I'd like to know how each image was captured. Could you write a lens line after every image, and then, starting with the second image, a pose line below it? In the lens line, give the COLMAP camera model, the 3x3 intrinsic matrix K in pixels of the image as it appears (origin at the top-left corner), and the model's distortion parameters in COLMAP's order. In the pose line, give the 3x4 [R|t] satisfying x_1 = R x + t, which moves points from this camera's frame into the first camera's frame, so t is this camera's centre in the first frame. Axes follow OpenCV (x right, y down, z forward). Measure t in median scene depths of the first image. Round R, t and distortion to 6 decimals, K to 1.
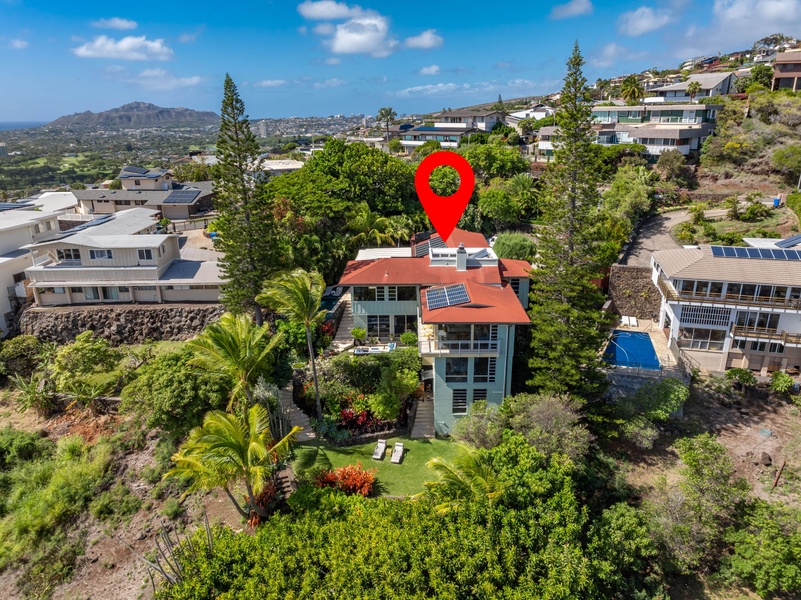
lens RADIAL K [[576.3, 0, 398.8], [0, 576.3, 300.0], [0, 0, 1]] dist [-0.021603, 0.029786]
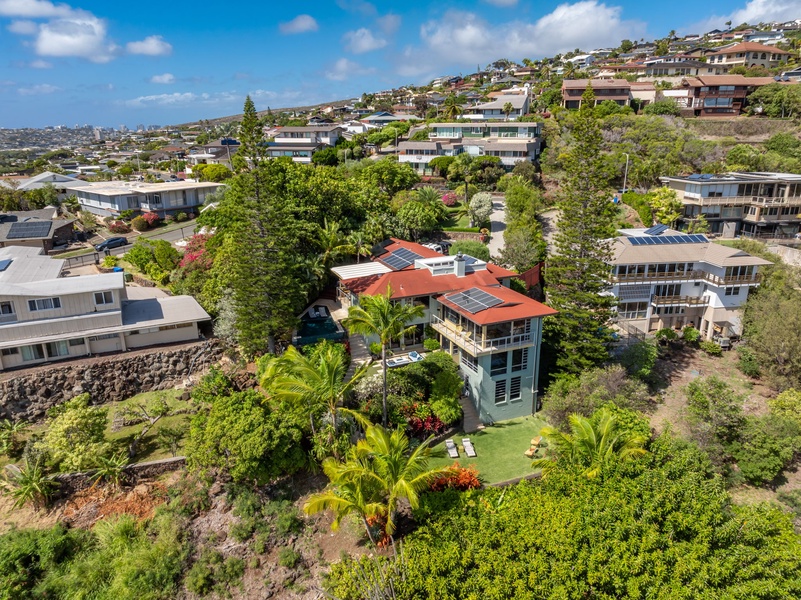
lens RADIAL K [[576.3, 0, 403.5], [0, 576.3, 298.3], [0, 0, 1]] dist [-0.021603, 0.029786]
pose [[0.910248, -0.119561, 0.396426, -0.376685], [0.127374, 0.991832, 0.006667, -0.027548], [-0.393985, 0.044426, 0.918043, 0.028482]]
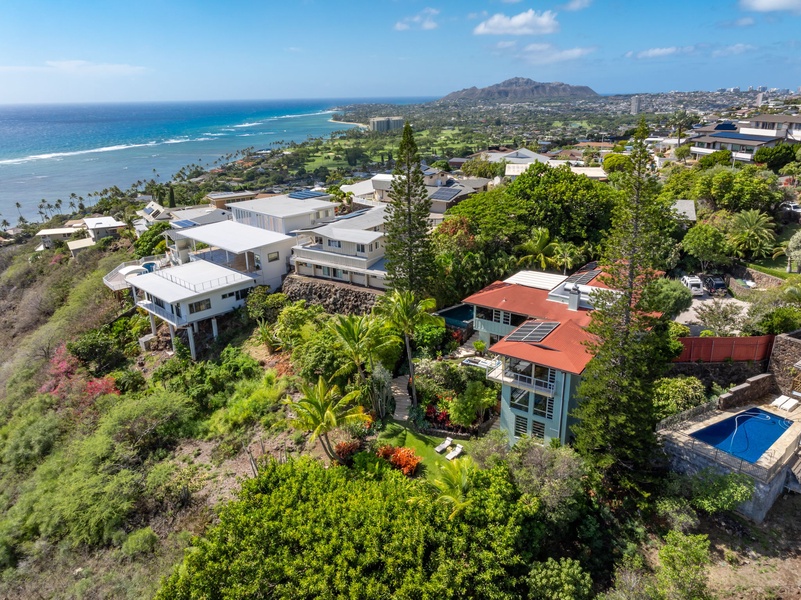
lens RADIAL K [[576.3, 0, 396.9], [0, 576.3, 304.6], [0, 0, 1]] dist [-0.021603, 0.029786]
pose [[0.822102, 0.191759, -0.536075, 0.352840], [-0.165412, 0.981404, 0.097388, -0.096078], [0.544781, 0.008610, 0.838534, -0.047531]]
